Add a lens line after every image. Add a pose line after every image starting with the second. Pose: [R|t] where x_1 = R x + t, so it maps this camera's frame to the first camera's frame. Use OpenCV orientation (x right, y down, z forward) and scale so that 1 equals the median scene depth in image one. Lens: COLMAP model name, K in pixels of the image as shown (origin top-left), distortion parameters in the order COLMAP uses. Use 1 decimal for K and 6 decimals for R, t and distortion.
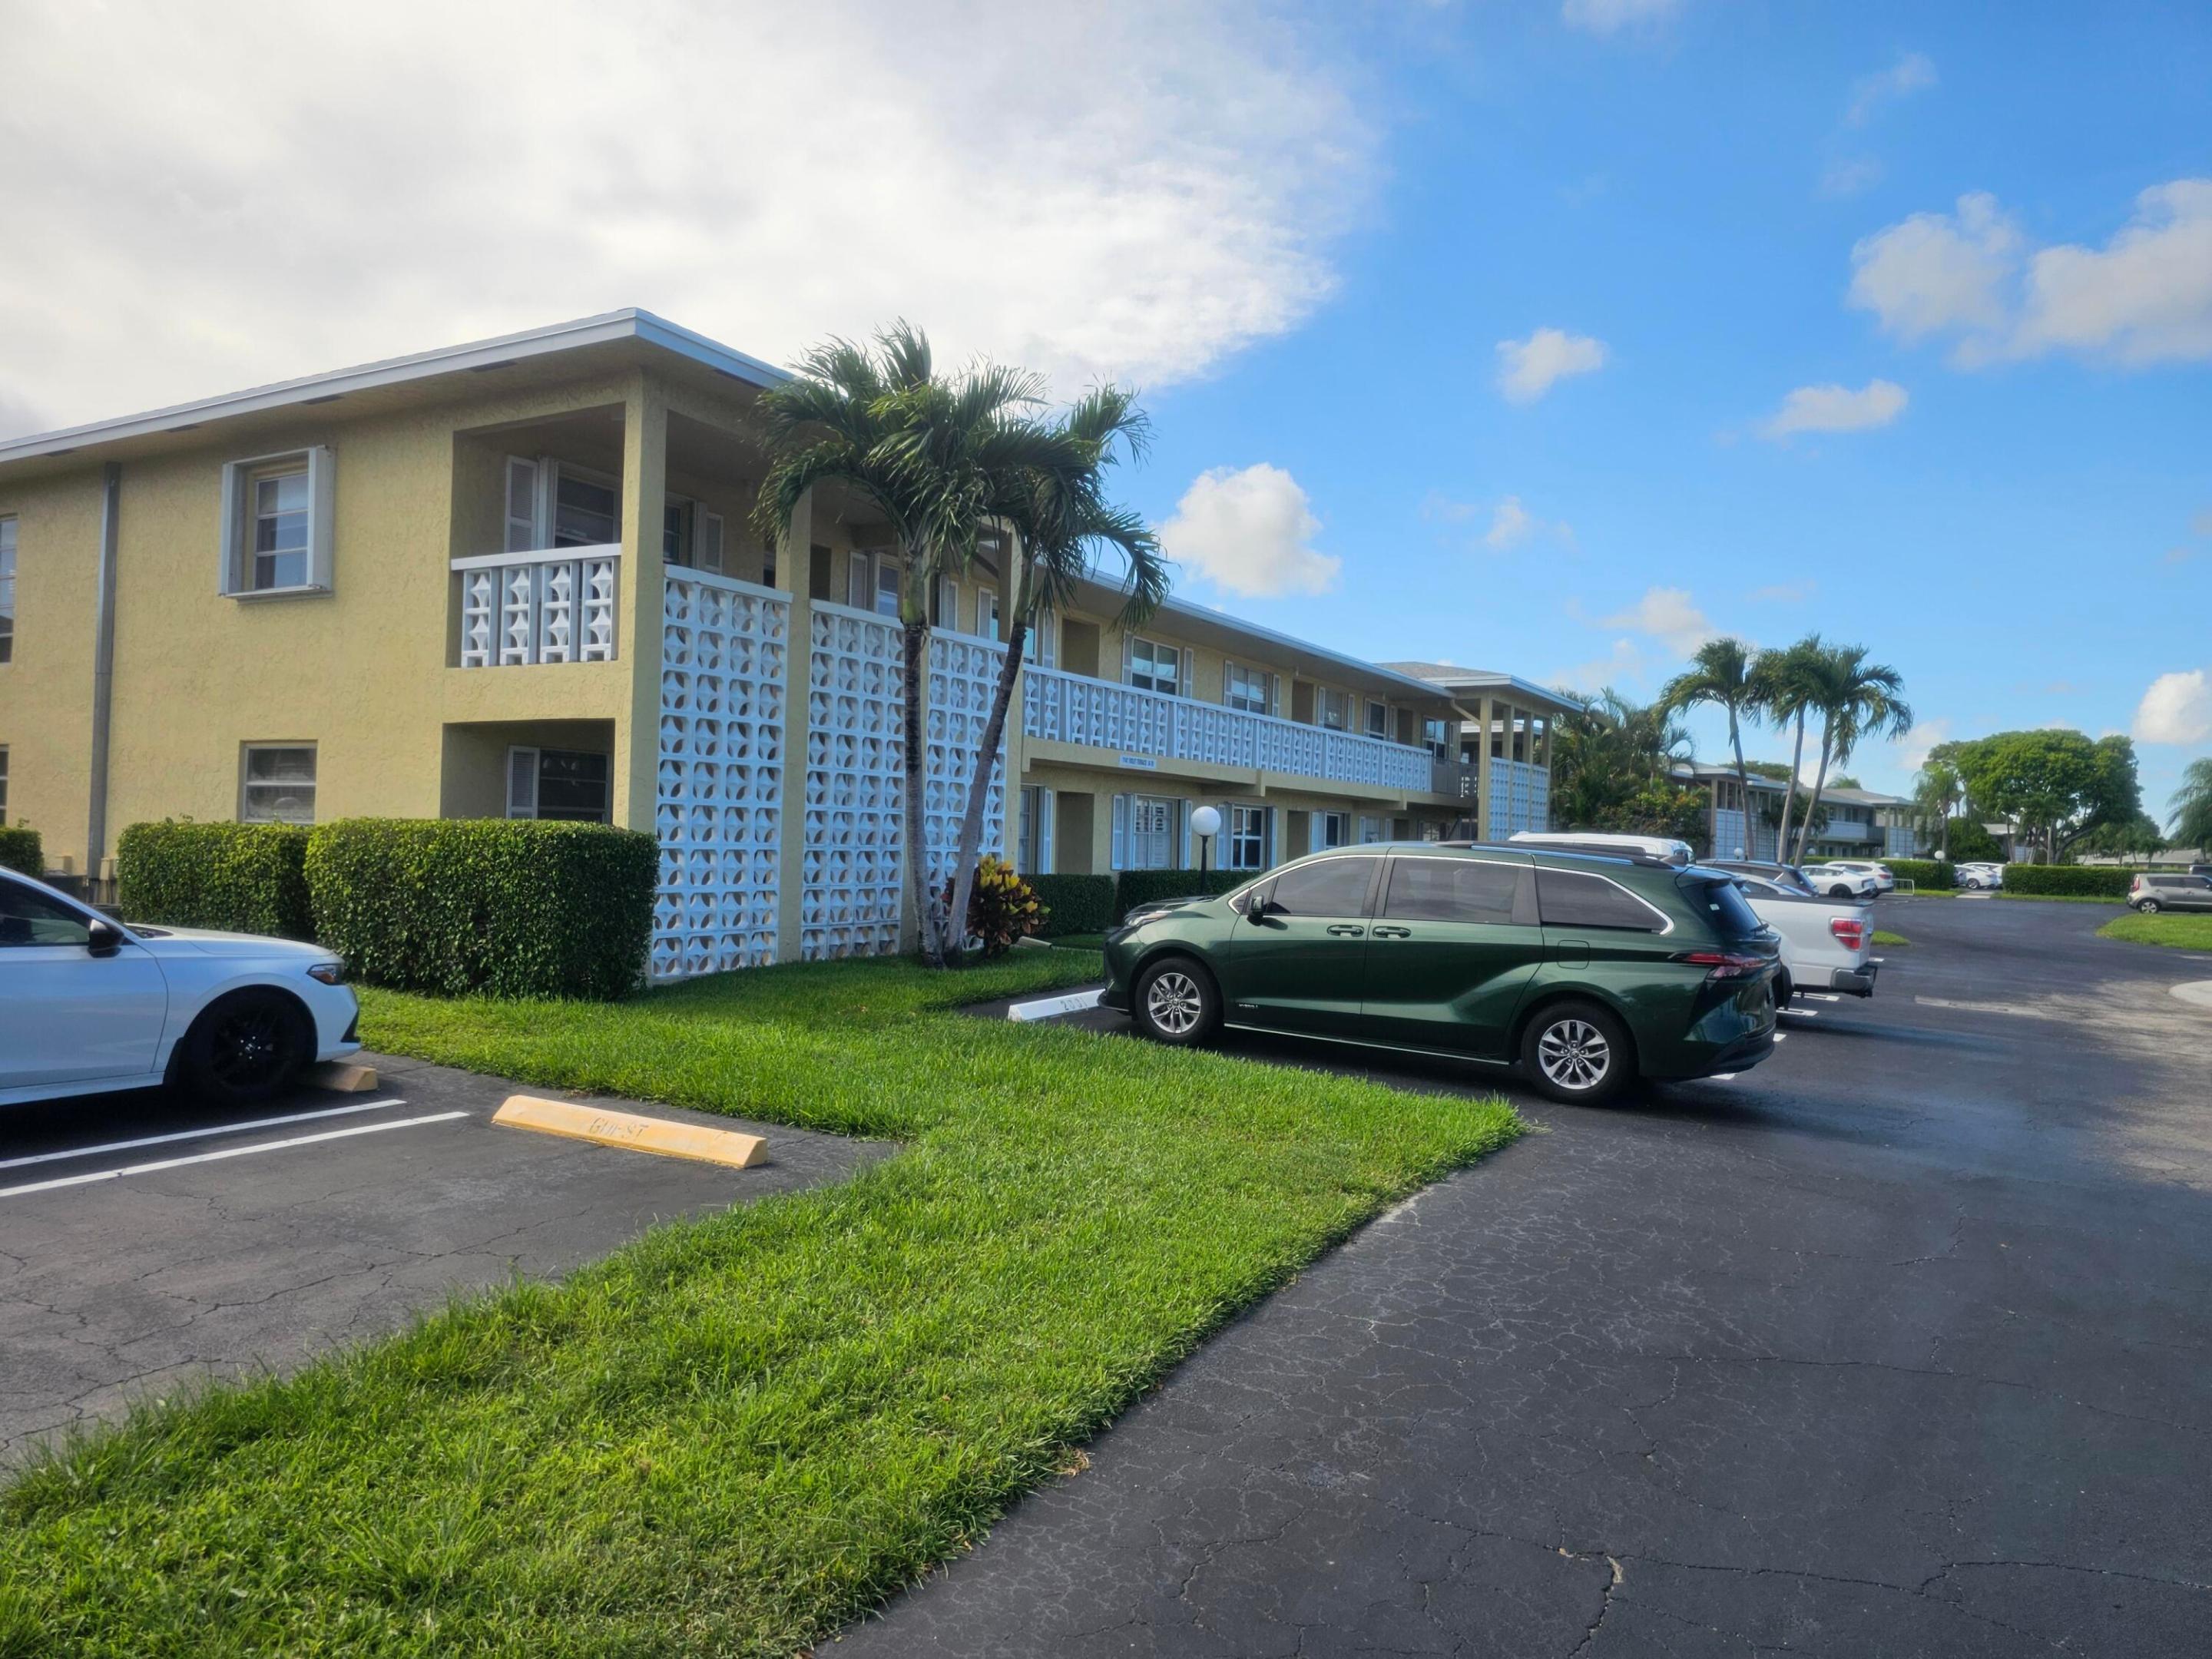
lens RADIAL K [[1433.4, 0, 1106.0], [0, 1433.4, 829.5], [0, 0, 1]] dist [0.045937, -0.042483]
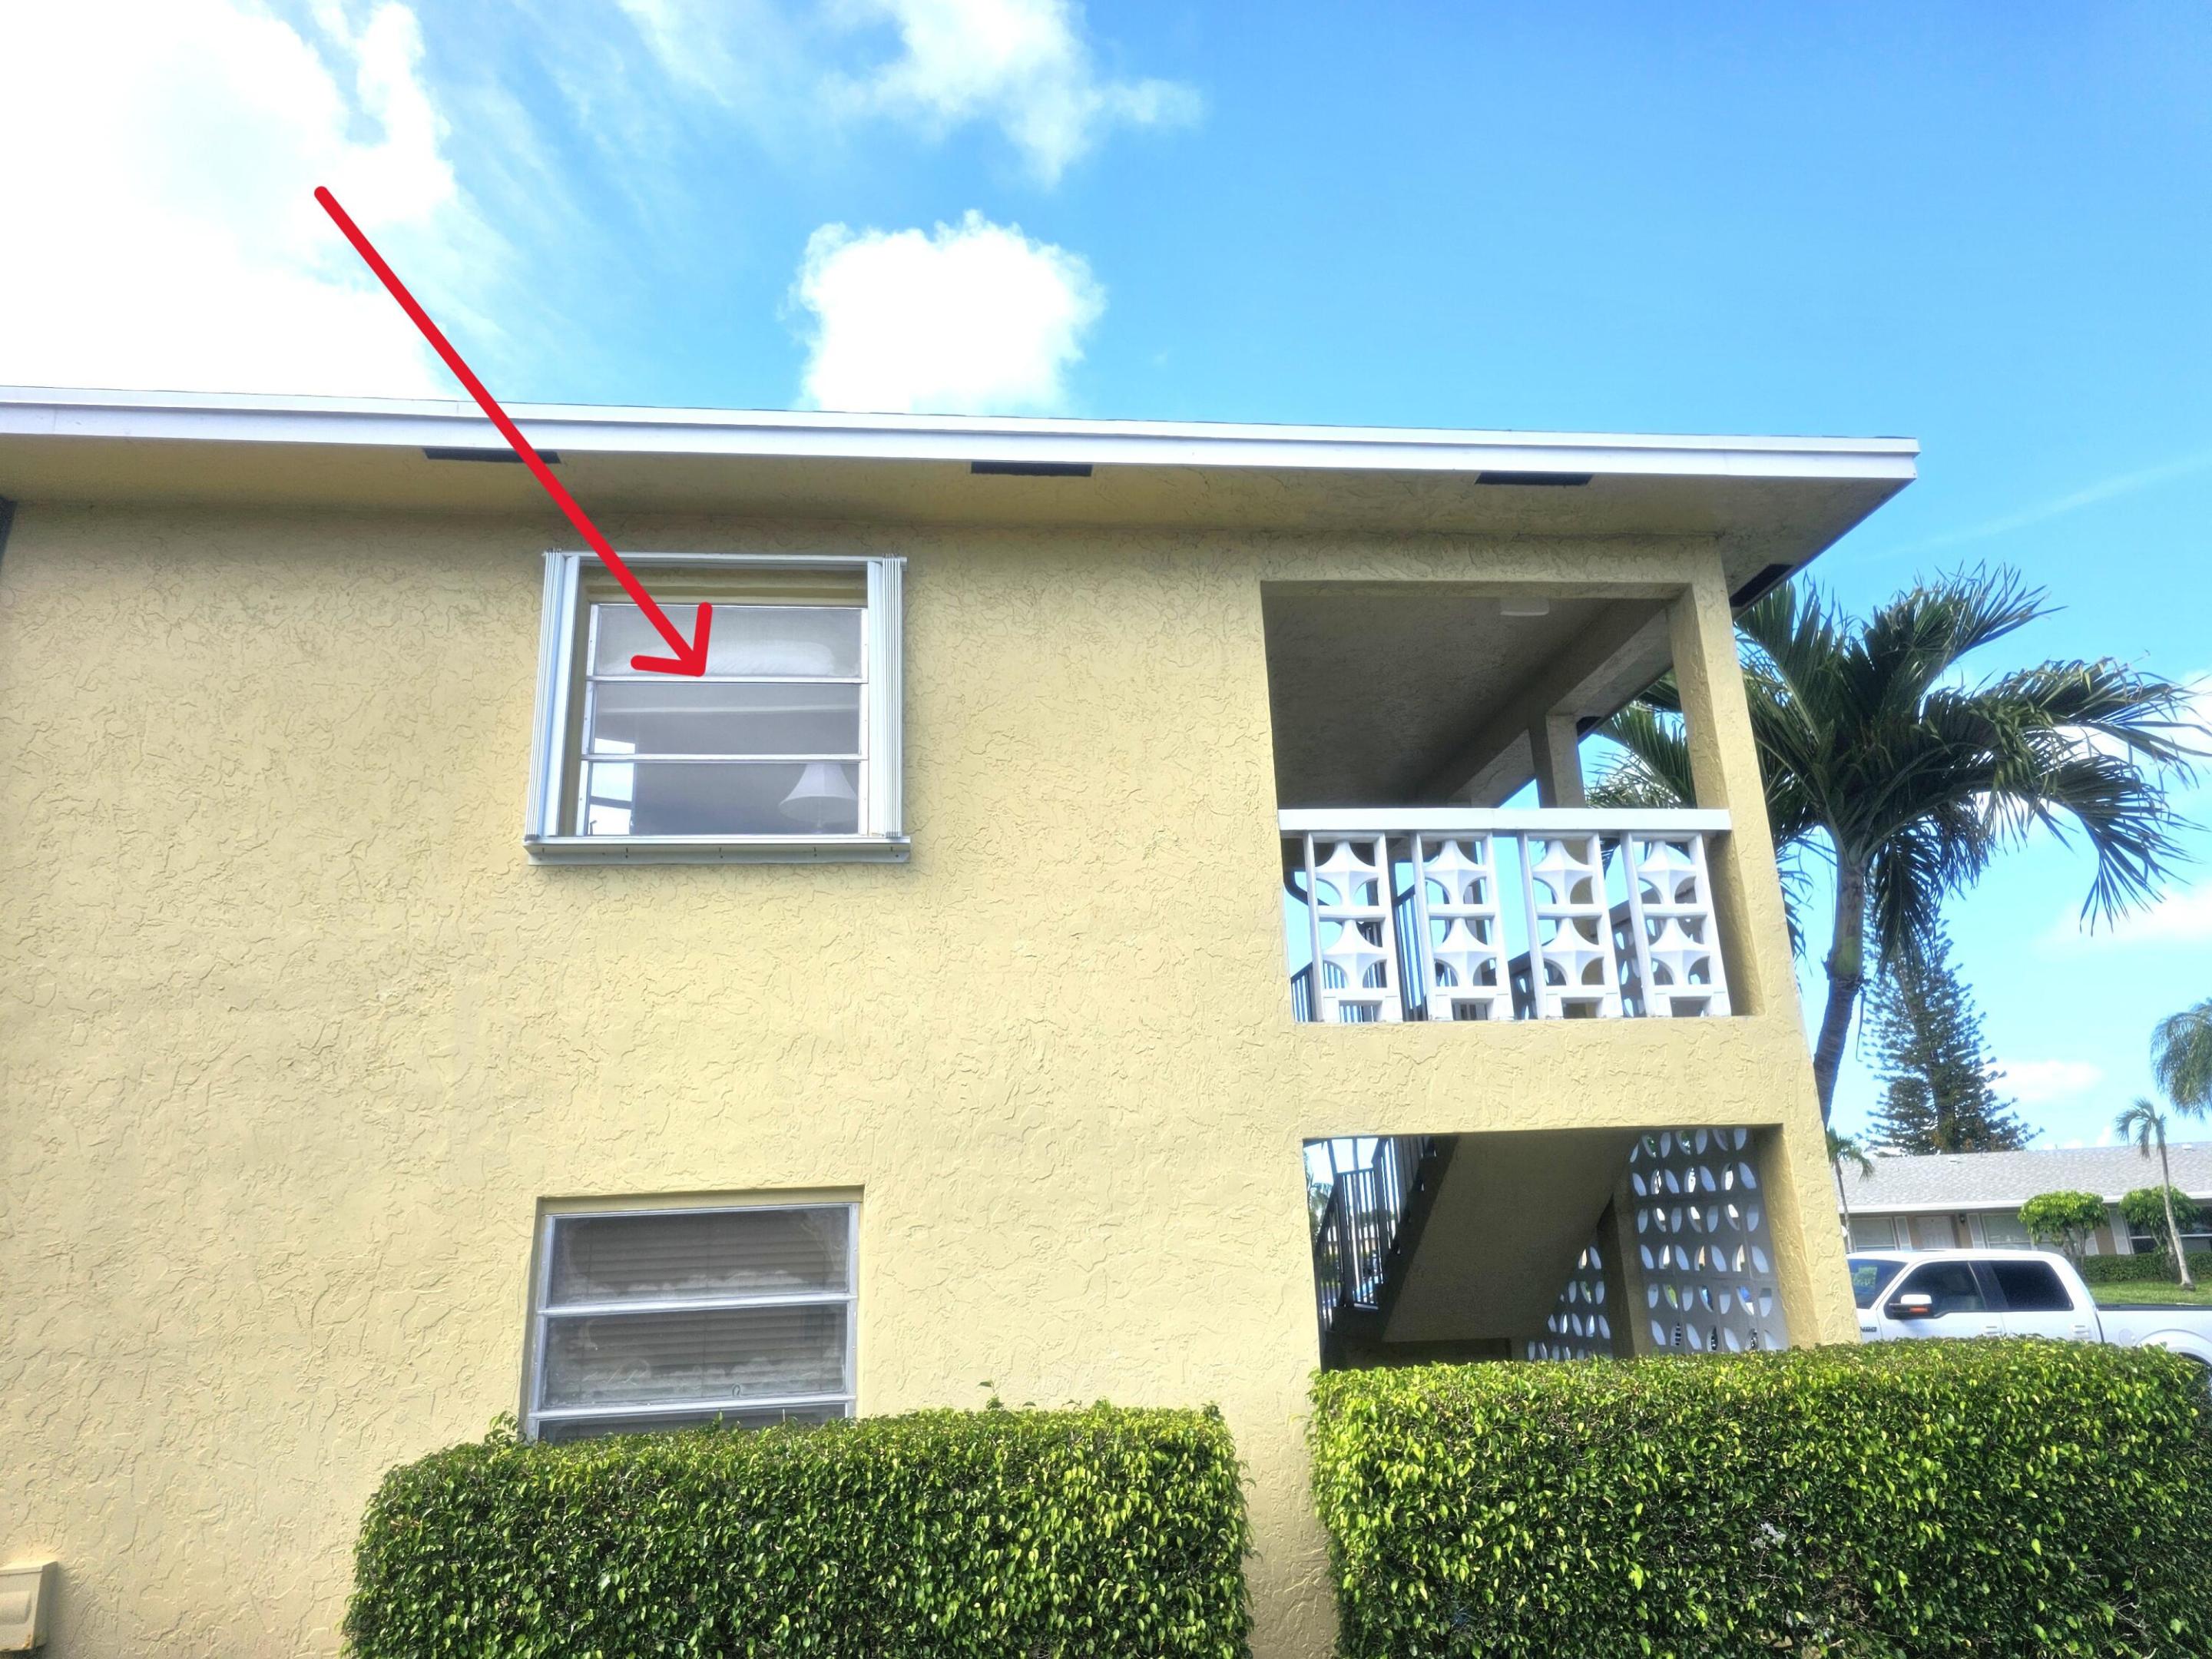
lens RADIAL K [[1433.4, 0, 1106.0], [0, 1433.4, 829.5], [0, 0, 1]] dist [0.045937, -0.042483]
pose [[0.812137, 0.106149, 0.573729, -0.748389], [0.055525, 0.964788, -0.257100, -0.050578], [-0.580818, 0.240657, 0.777647, 0.607130]]
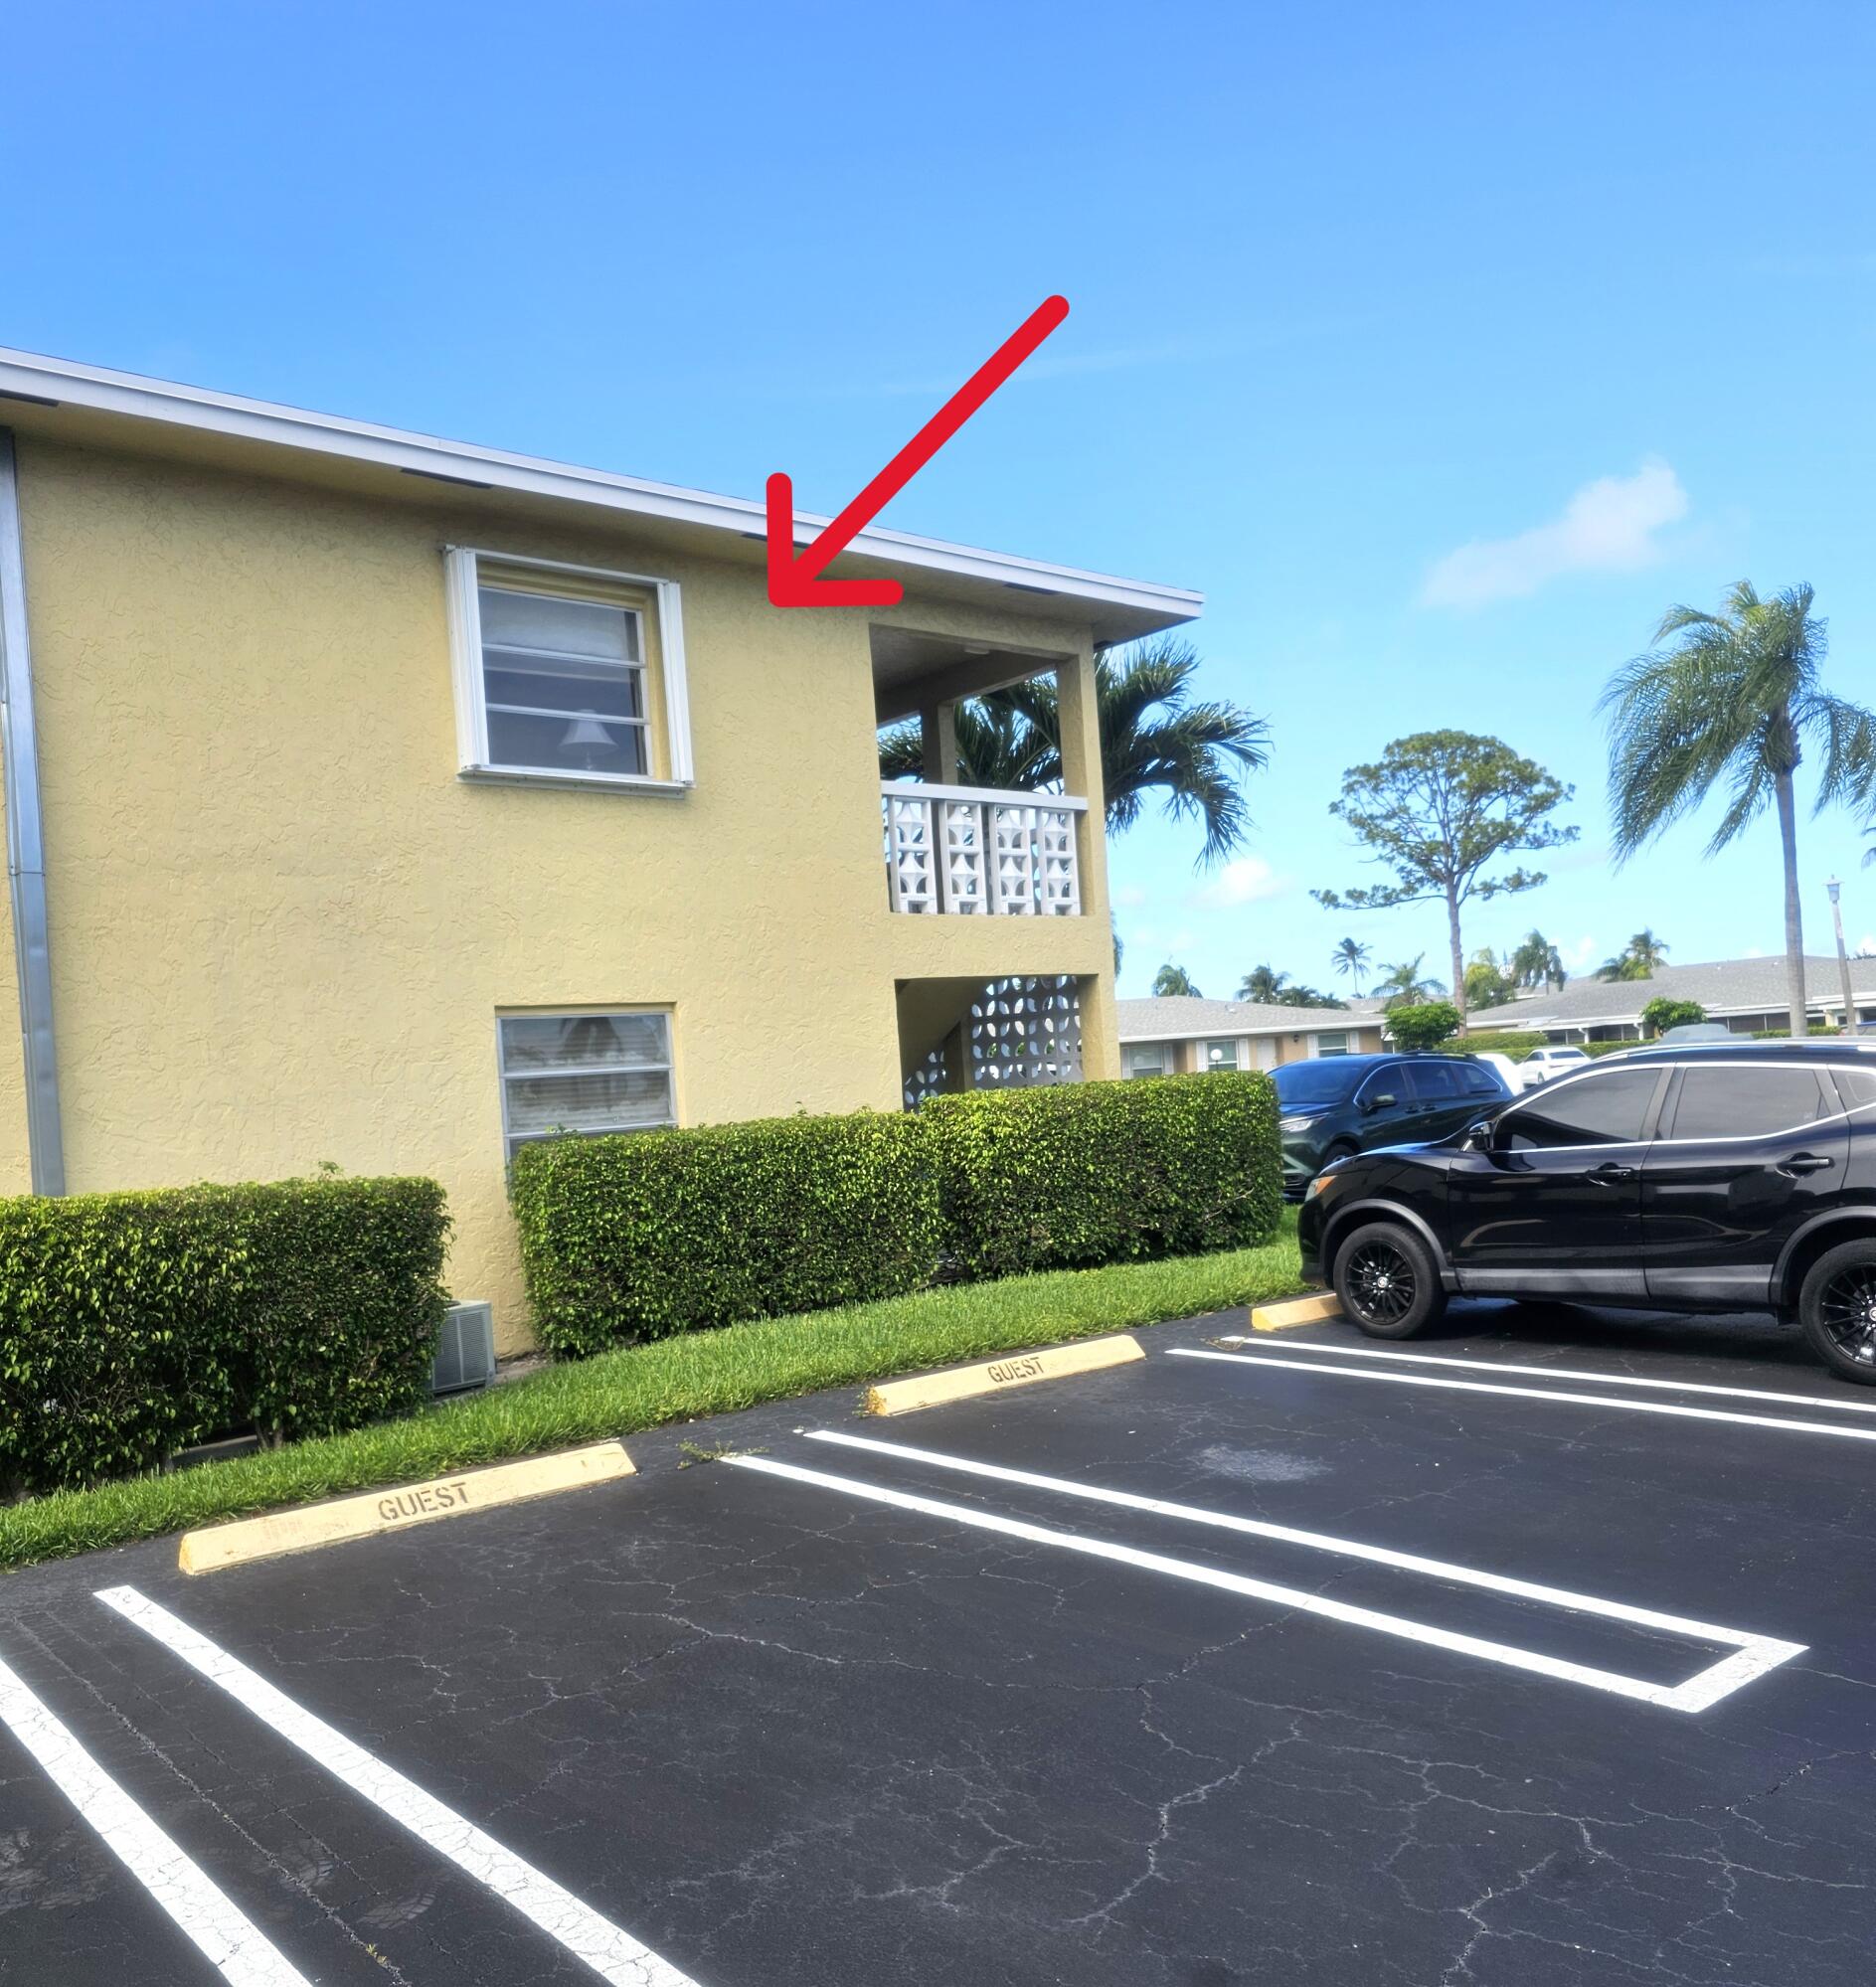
lens RADIAL K [[1677.9, 0, 933.5], [0, 1677.9, 1084.1], [0, 0, 1]] dist [0.123305, -0.262459]
pose [[0.355421, -0.058240, 0.932890, -1.276082], [0.065055, 0.997178, 0.037468, -0.045078], [-0.932440, 0.047372, 0.358207, 0.598794]]
